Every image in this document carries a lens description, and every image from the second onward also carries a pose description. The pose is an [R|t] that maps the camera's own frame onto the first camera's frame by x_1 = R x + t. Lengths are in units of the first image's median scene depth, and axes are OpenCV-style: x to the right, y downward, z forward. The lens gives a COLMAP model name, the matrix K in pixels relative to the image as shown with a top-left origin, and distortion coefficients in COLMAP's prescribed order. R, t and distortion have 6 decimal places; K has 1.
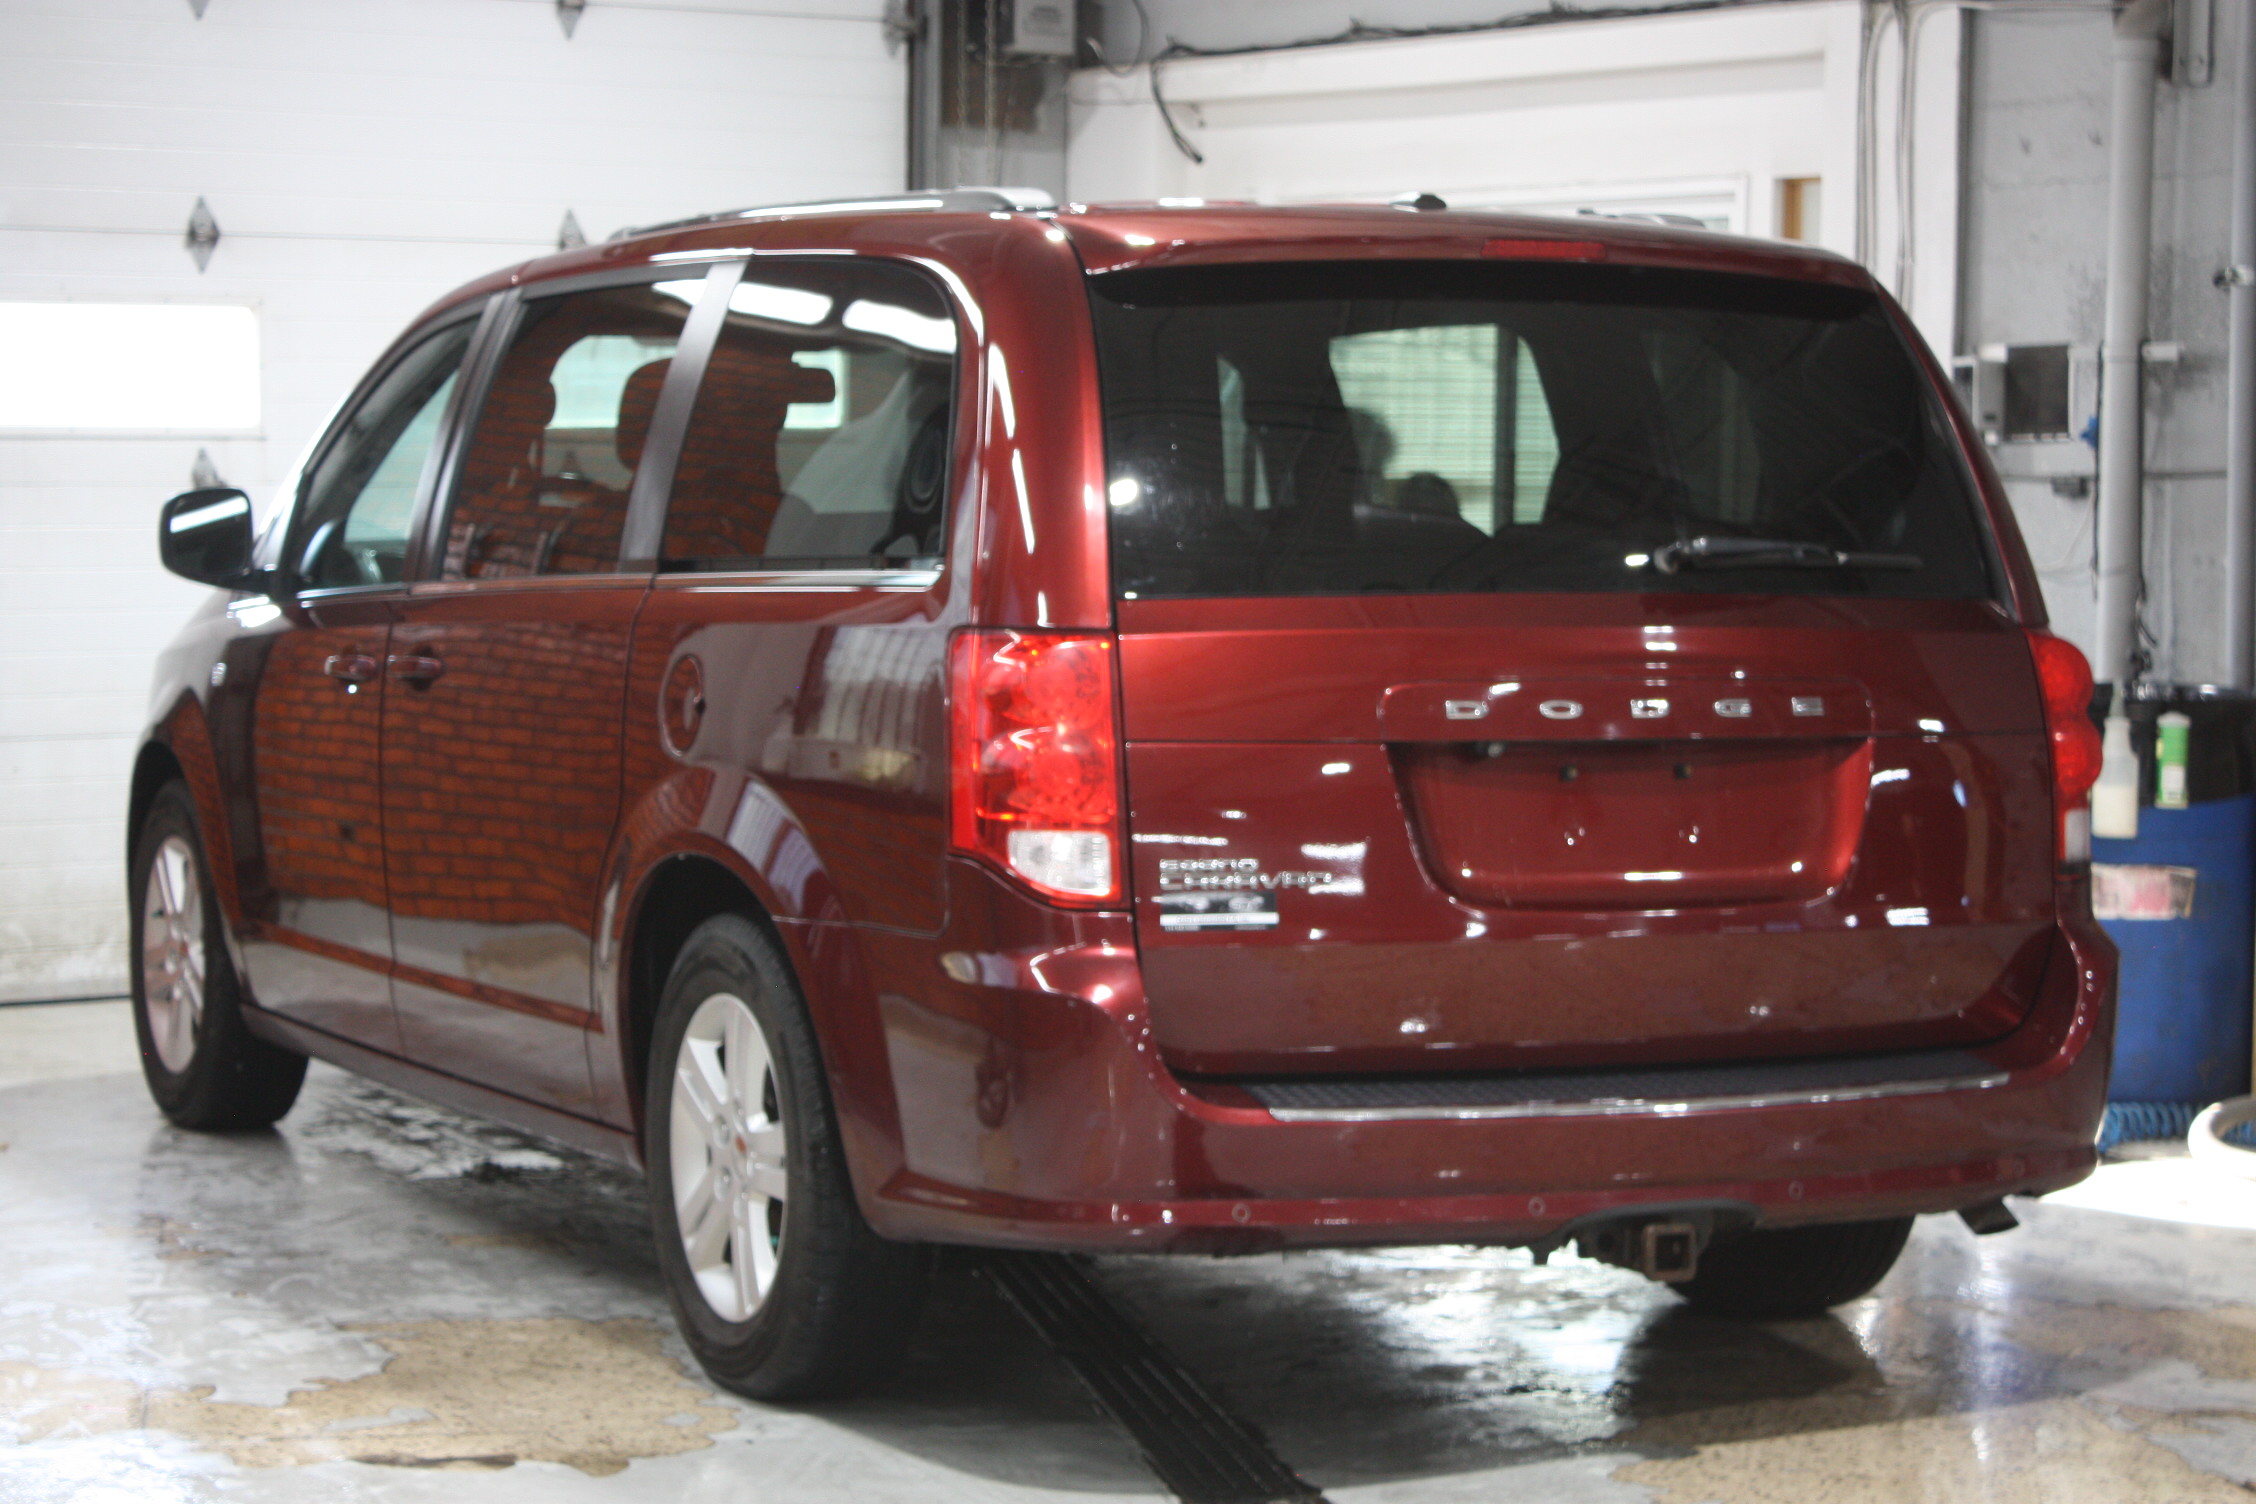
lens RADIAL K [[5203.7, 0, 1127.9], [0, 5203.7, 762.9], [0, 0, 1]] dist [0.040517, 0.000000]
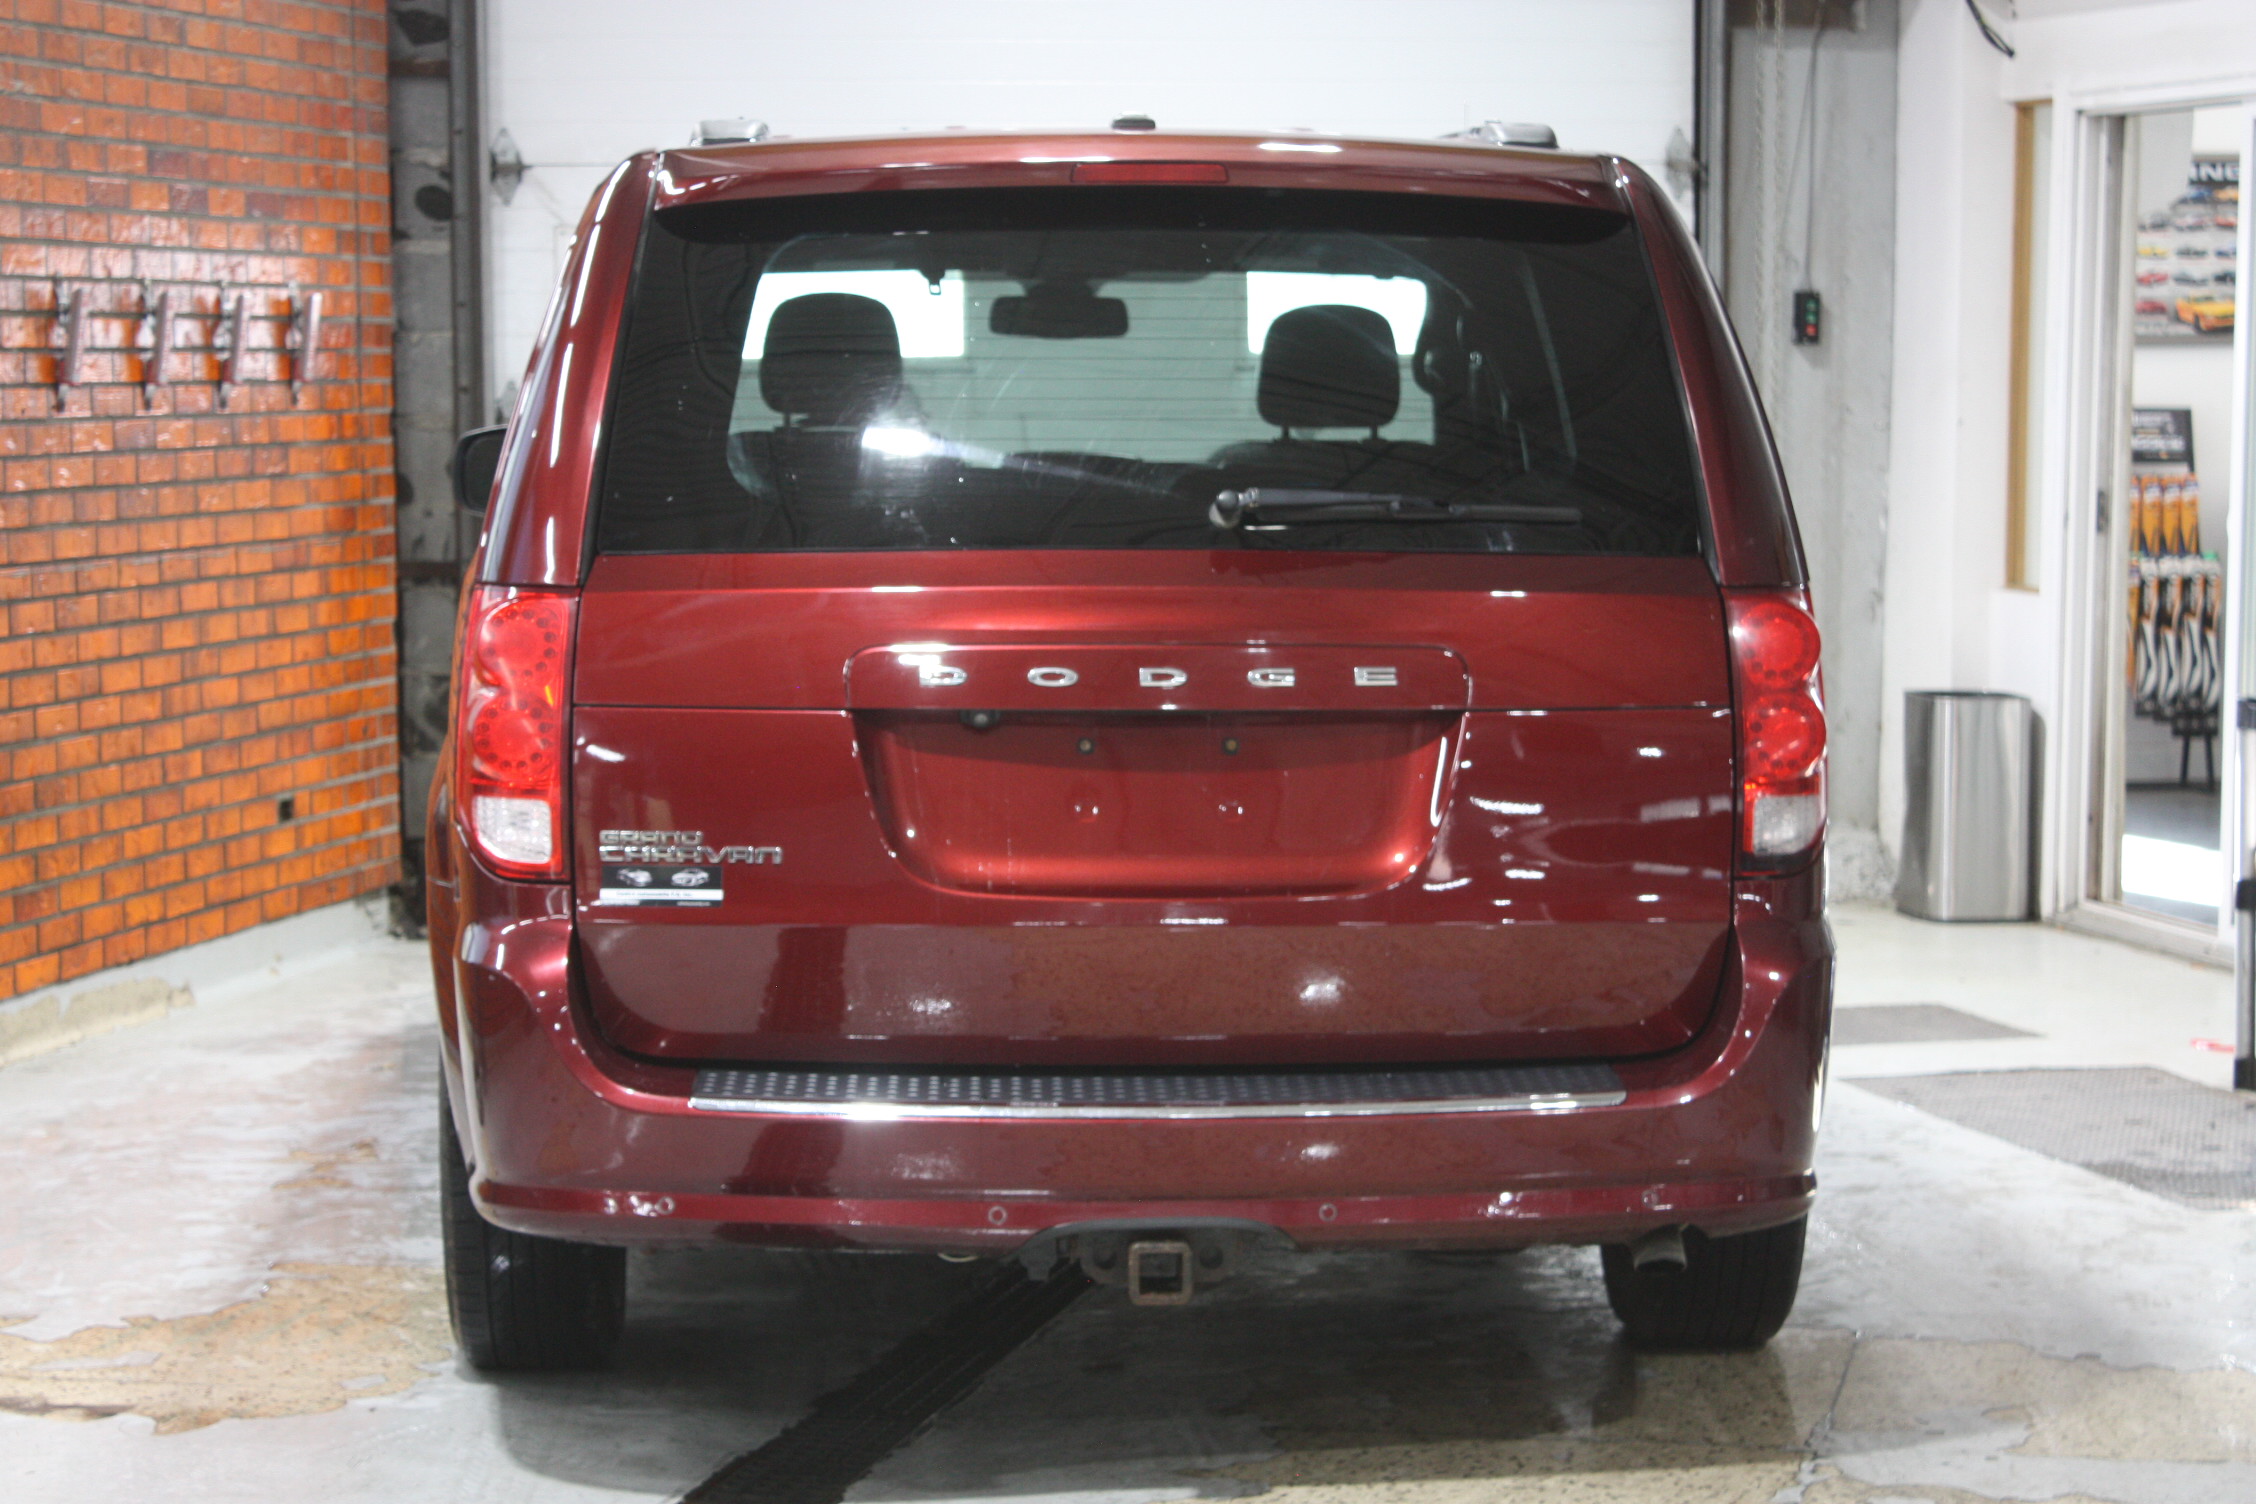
lens RADIAL K [[5203.7, 0, 1129.1], [0, 5203.7, 748.0], [0, 0, 1]] dist [0.040517, 0.000000]
pose [[0.920448, 0.020254, -0.390340, 0.445353], [-0.013755, 0.999716, 0.019437, -0.015433], [0.390623, -0.012522, 0.920466, 0.156414]]
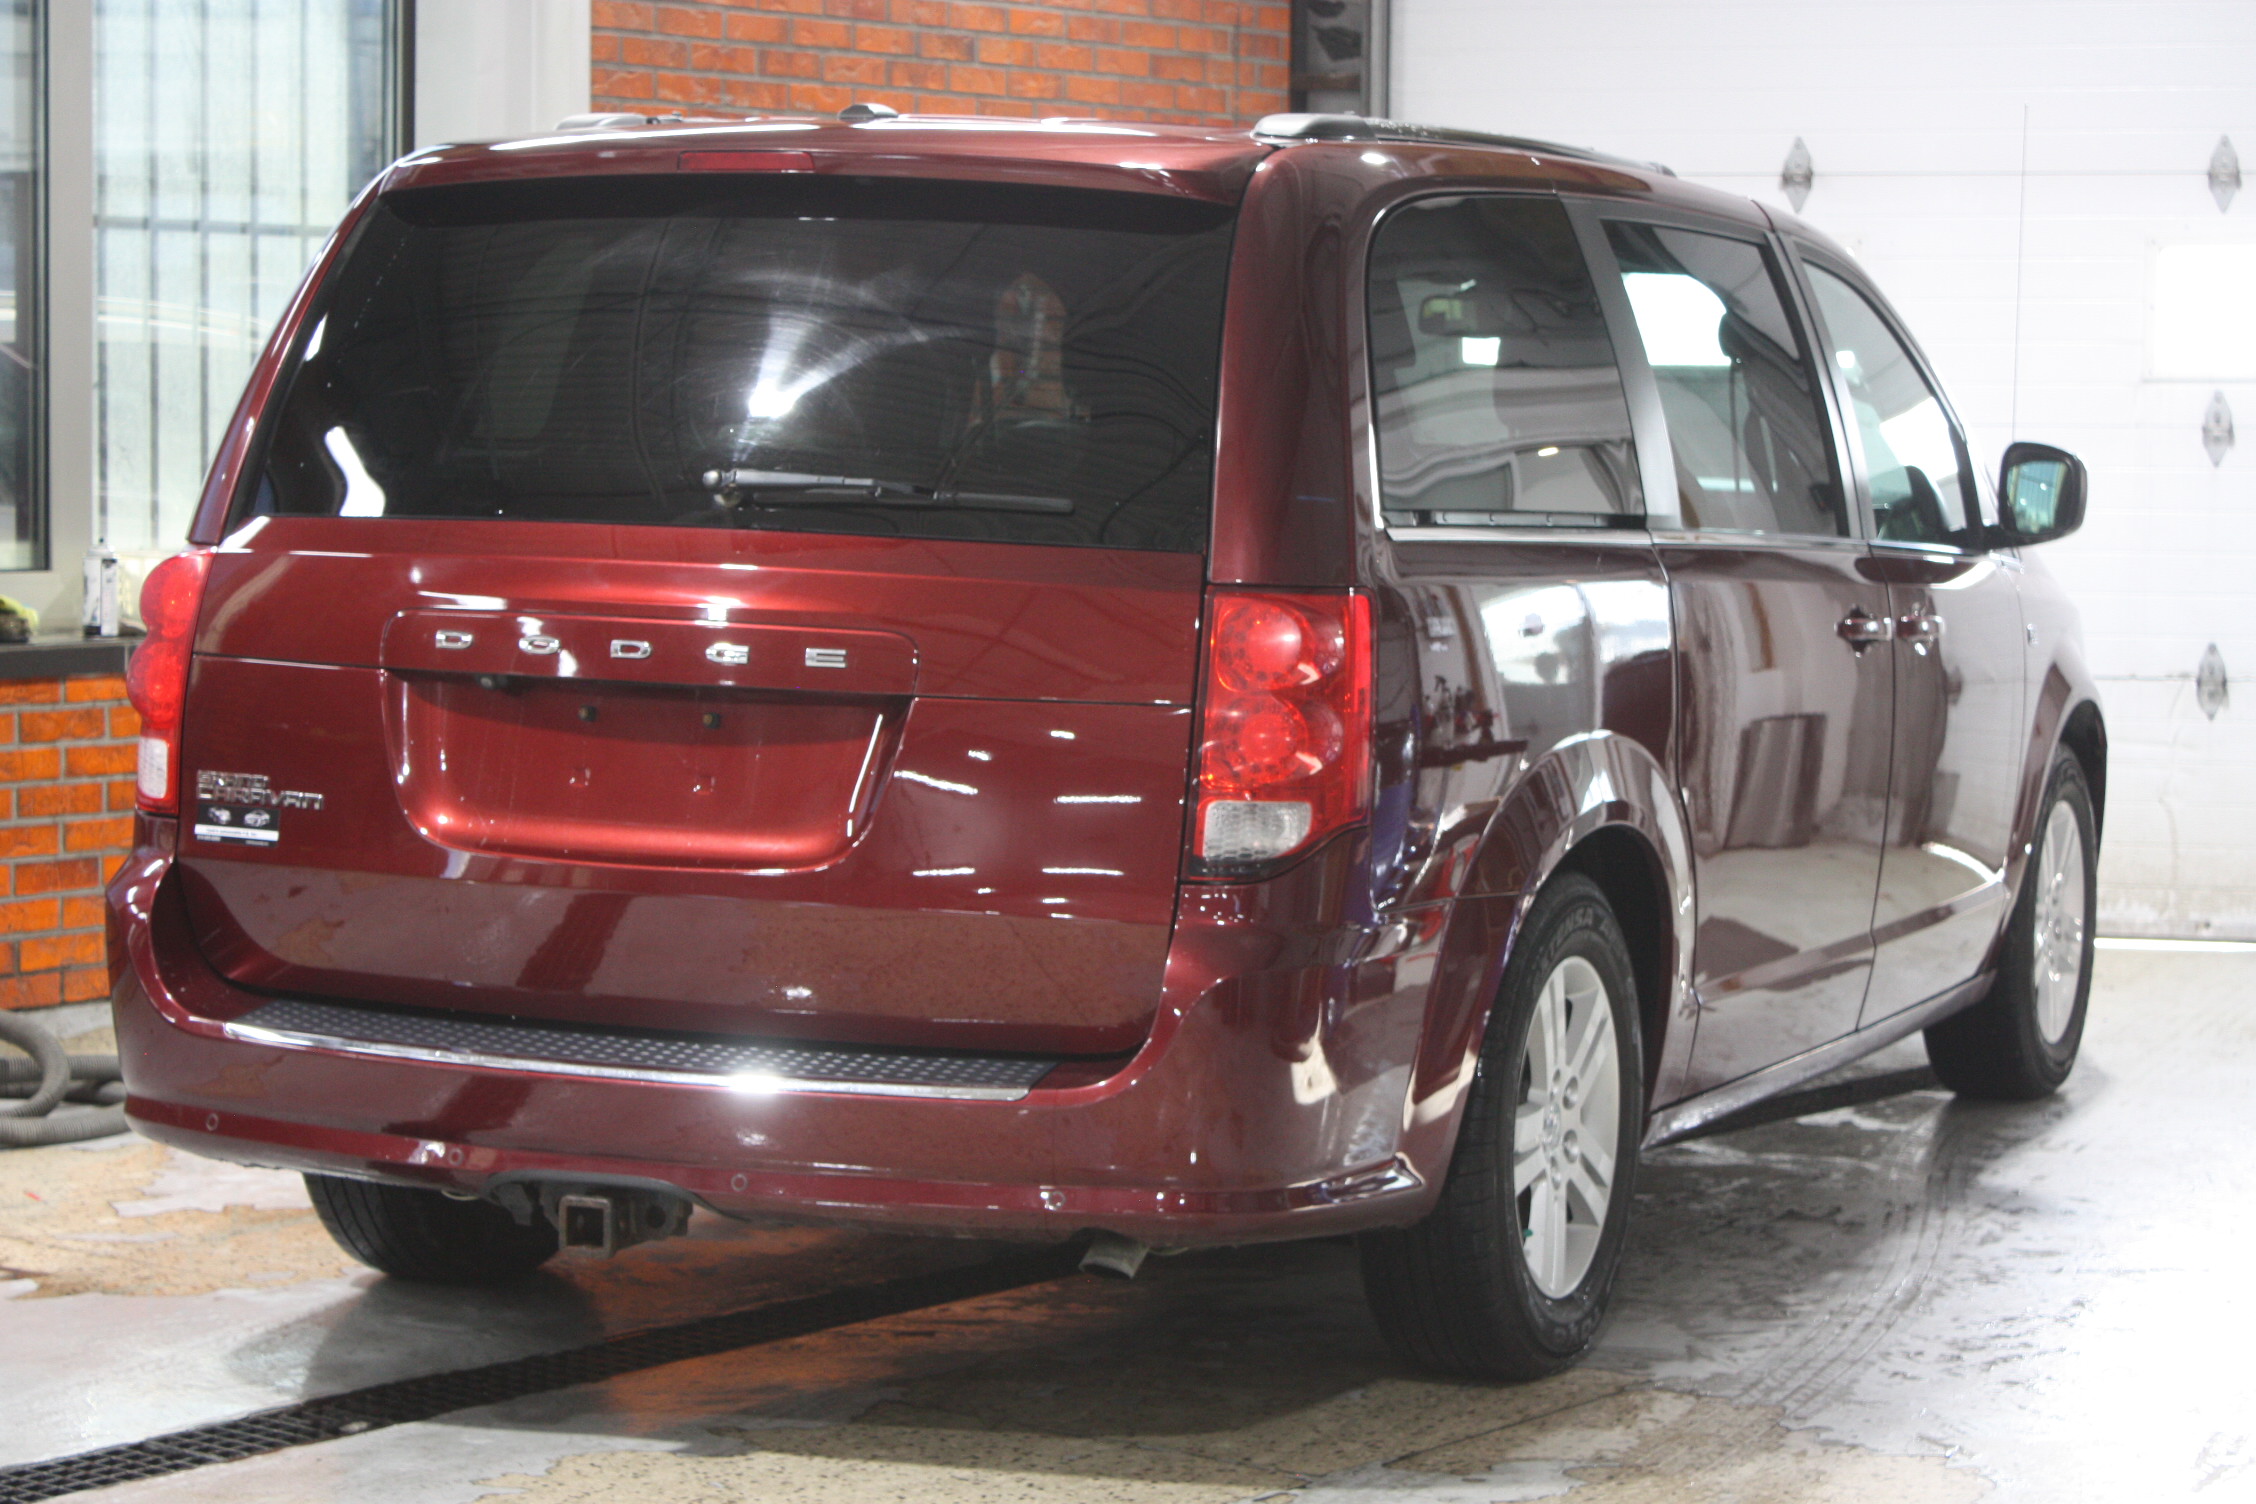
lens RADIAL K [[5004.6, 0, 1126.9], [0, 5004.6, 745.9], [0, 0, 1]] dist [0.022742, 0.000000]
pose [[0.658241, 0.060930, -0.750337, 0.827191], [-0.055442, 0.997936, 0.032398, -0.026844], [0.750763, 0.020274, 0.660261, 0.465760]]
